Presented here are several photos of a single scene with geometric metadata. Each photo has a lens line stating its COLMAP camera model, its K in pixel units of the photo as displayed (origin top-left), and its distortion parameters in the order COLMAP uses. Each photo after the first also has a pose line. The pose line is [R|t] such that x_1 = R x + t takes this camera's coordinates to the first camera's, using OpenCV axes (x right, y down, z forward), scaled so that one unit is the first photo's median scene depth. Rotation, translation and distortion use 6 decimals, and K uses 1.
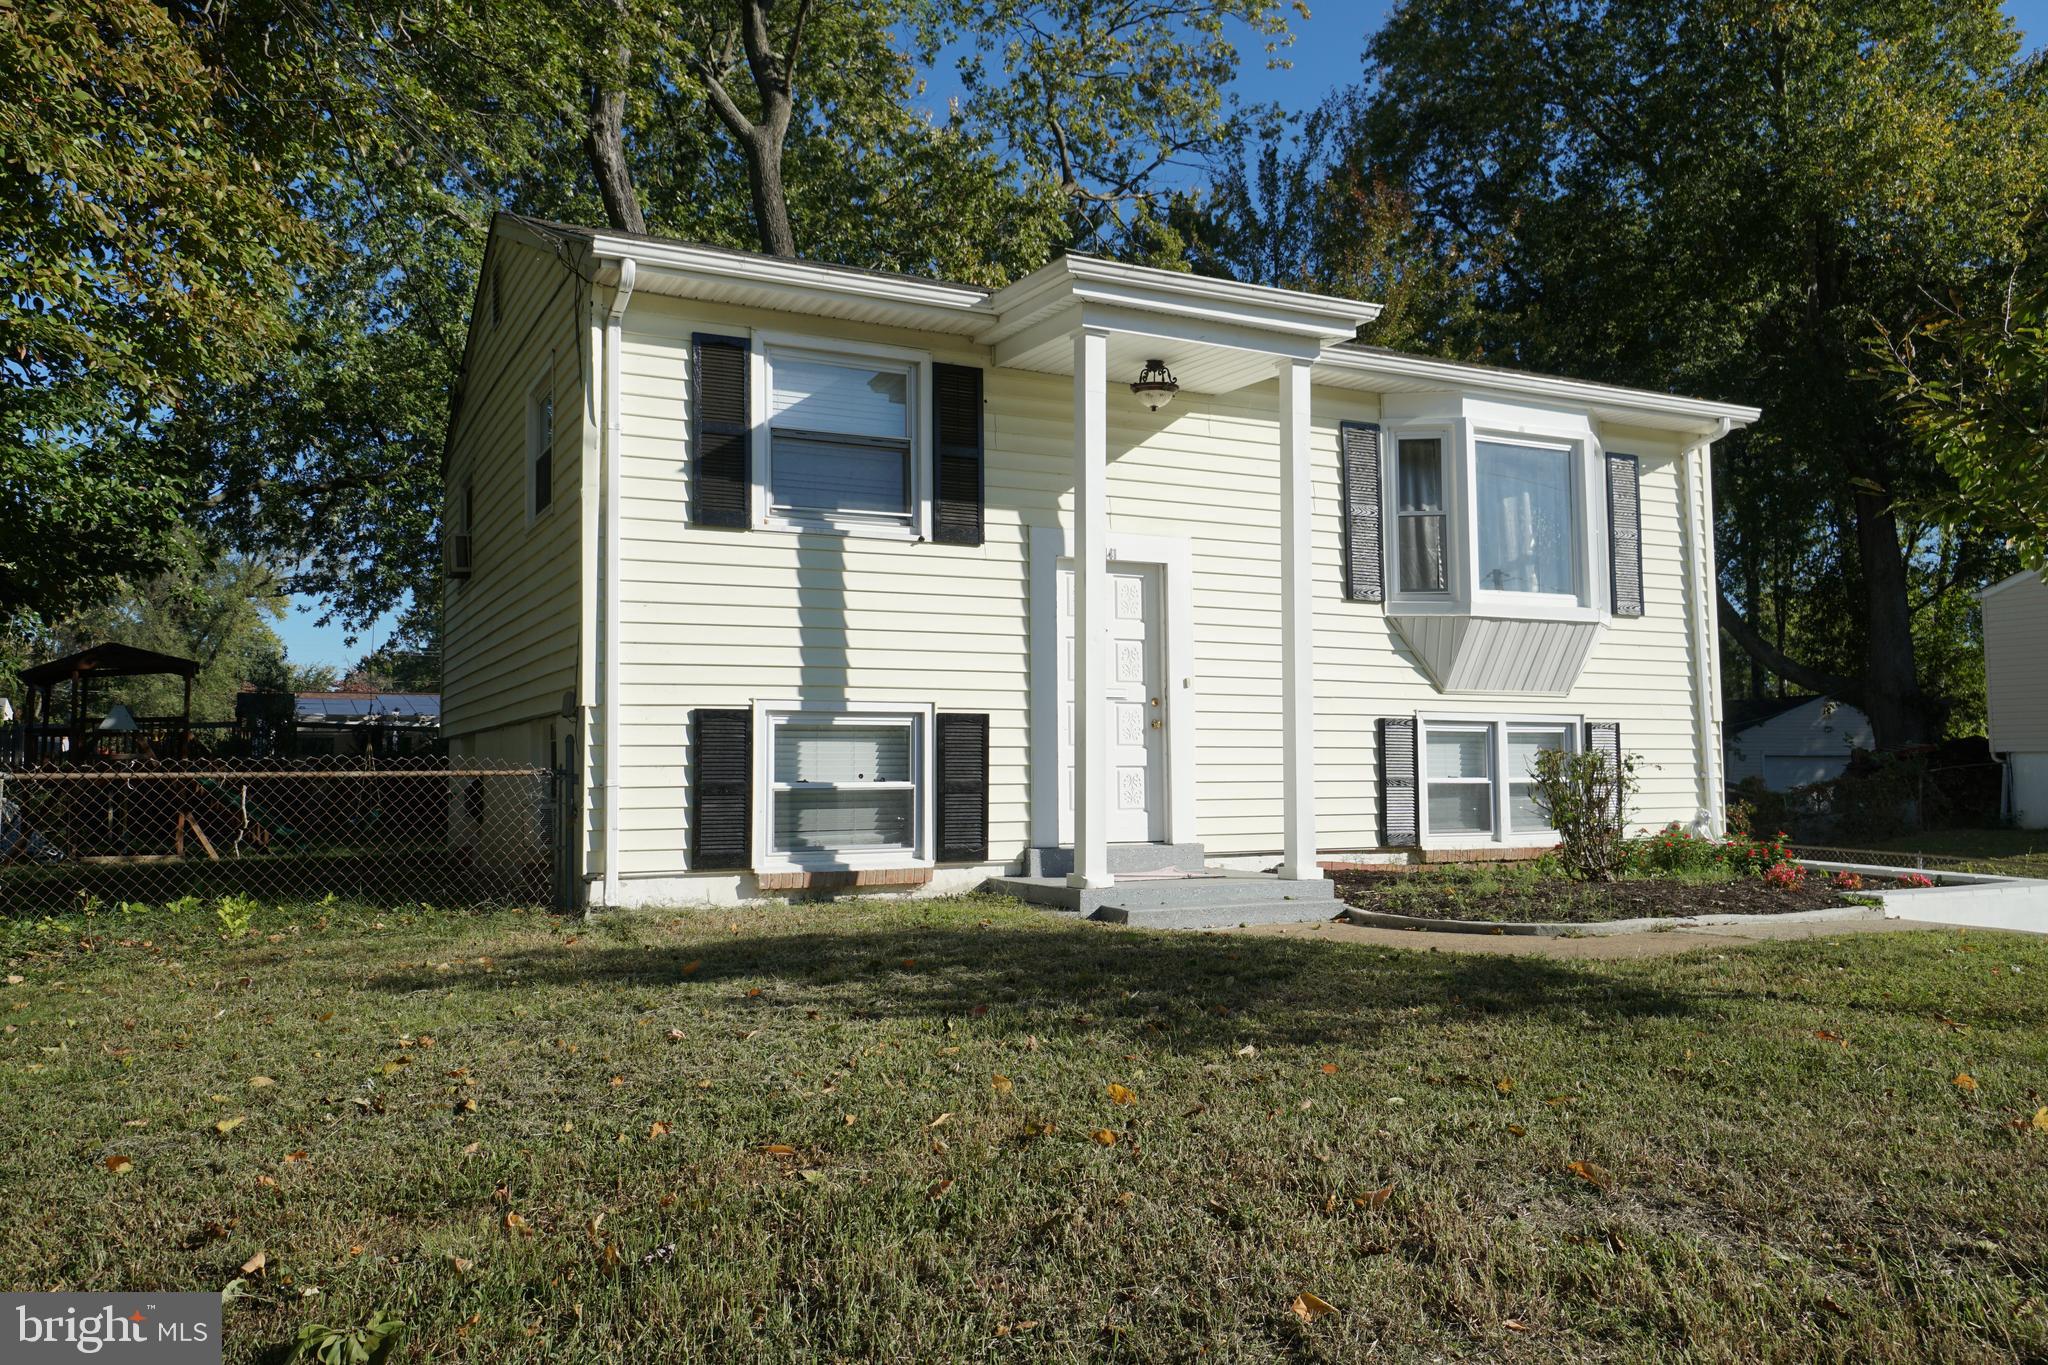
lens RADIAL K [[1520.9, 0, 1024.0], [0, 1520.9, 682.5], [0, 0, 1]] dist [0.035168, 0.000771]
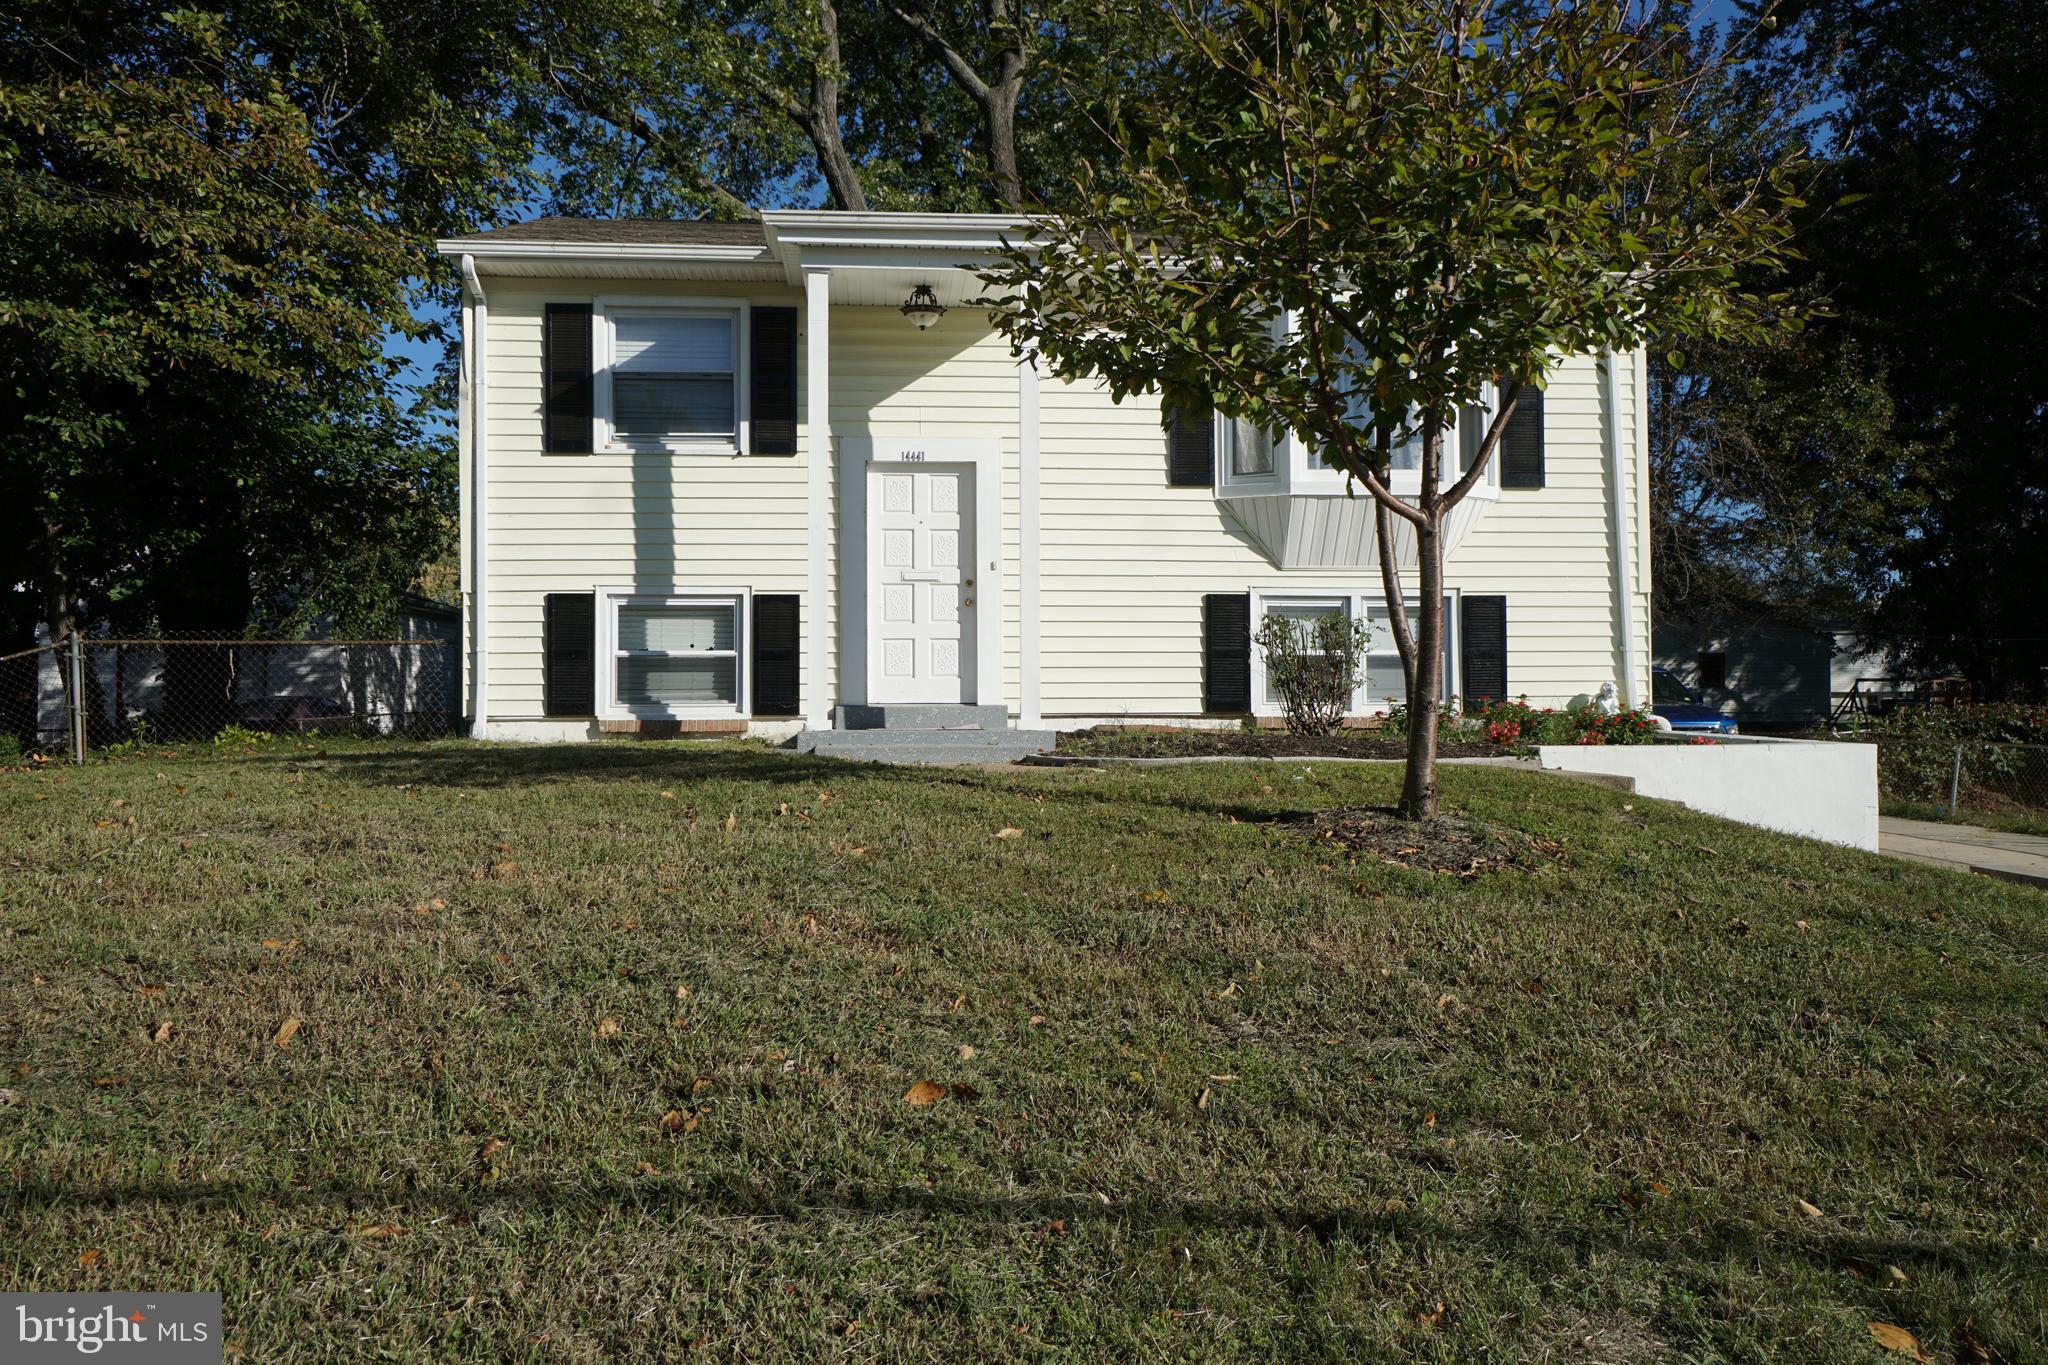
lens RADIAL K [[1520.9, 0, 1024.0], [0, 1520.9, 682.5], [0, 0, 1]] dist [0.035168, 0.000771]
pose [[0.925380, -0.006197, -0.378991, 0.619572], [0.022647, 0.998984, 0.038963, 0.048644], [0.378364, -0.044639, 0.924580, -0.059402]]
